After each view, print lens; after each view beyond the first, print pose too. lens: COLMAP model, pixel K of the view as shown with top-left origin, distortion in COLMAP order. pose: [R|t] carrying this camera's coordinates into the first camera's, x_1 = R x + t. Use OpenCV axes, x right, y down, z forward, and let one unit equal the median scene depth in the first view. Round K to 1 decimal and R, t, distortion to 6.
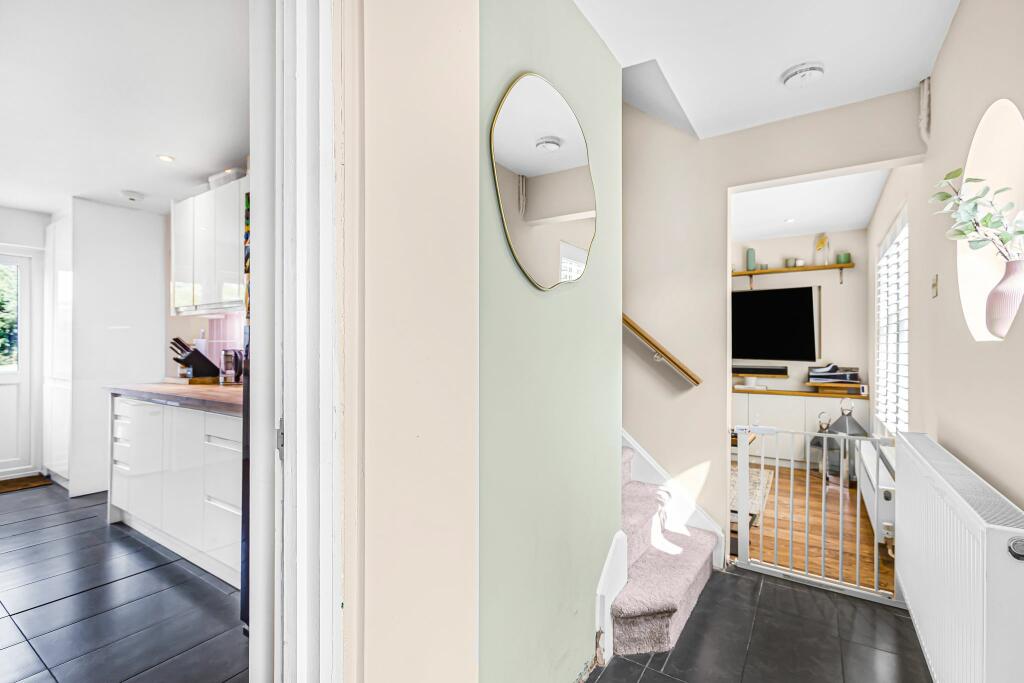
lens RADIAL K [[462.5, 0, 511.3], [0, 462.5, 345.6], [0, 0, 1]] dist [0.001389, 0.001706]
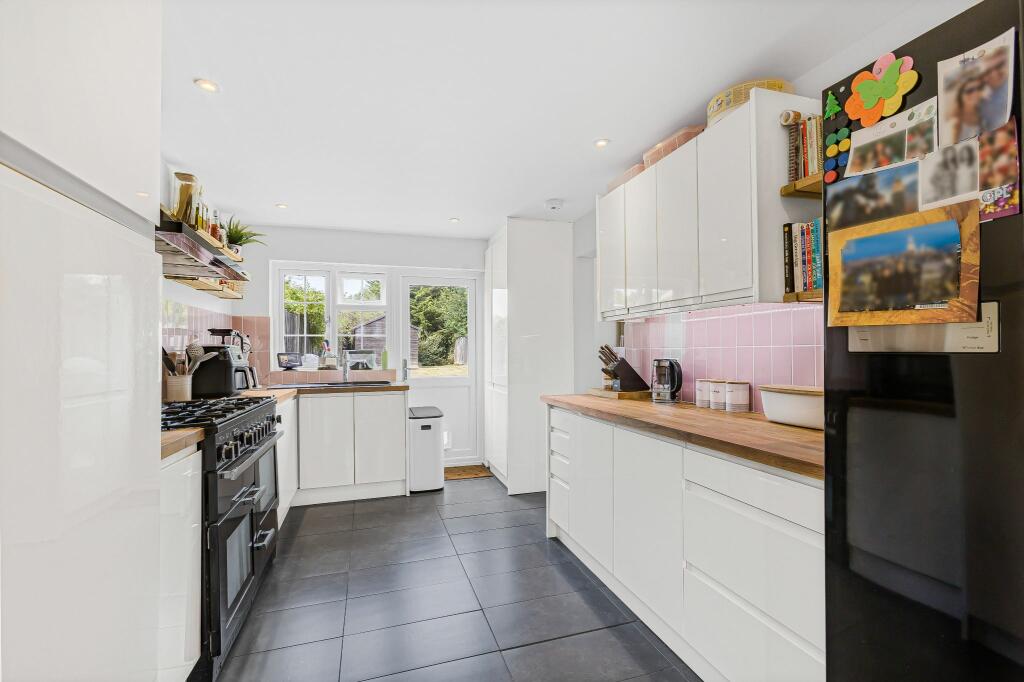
lens RADIAL K [[462.5, 0, 513.2], [0, 462.5, 347.0], [0, 0, 1]] dist [0.001389, 0.001706]
pose [[0.780075, -0.013120, -0.625549, -0.296405], [0.010632, 0.999914, -0.007713, -0.010173], [0.625596, -0.000634, 0.780147, 0.187234]]
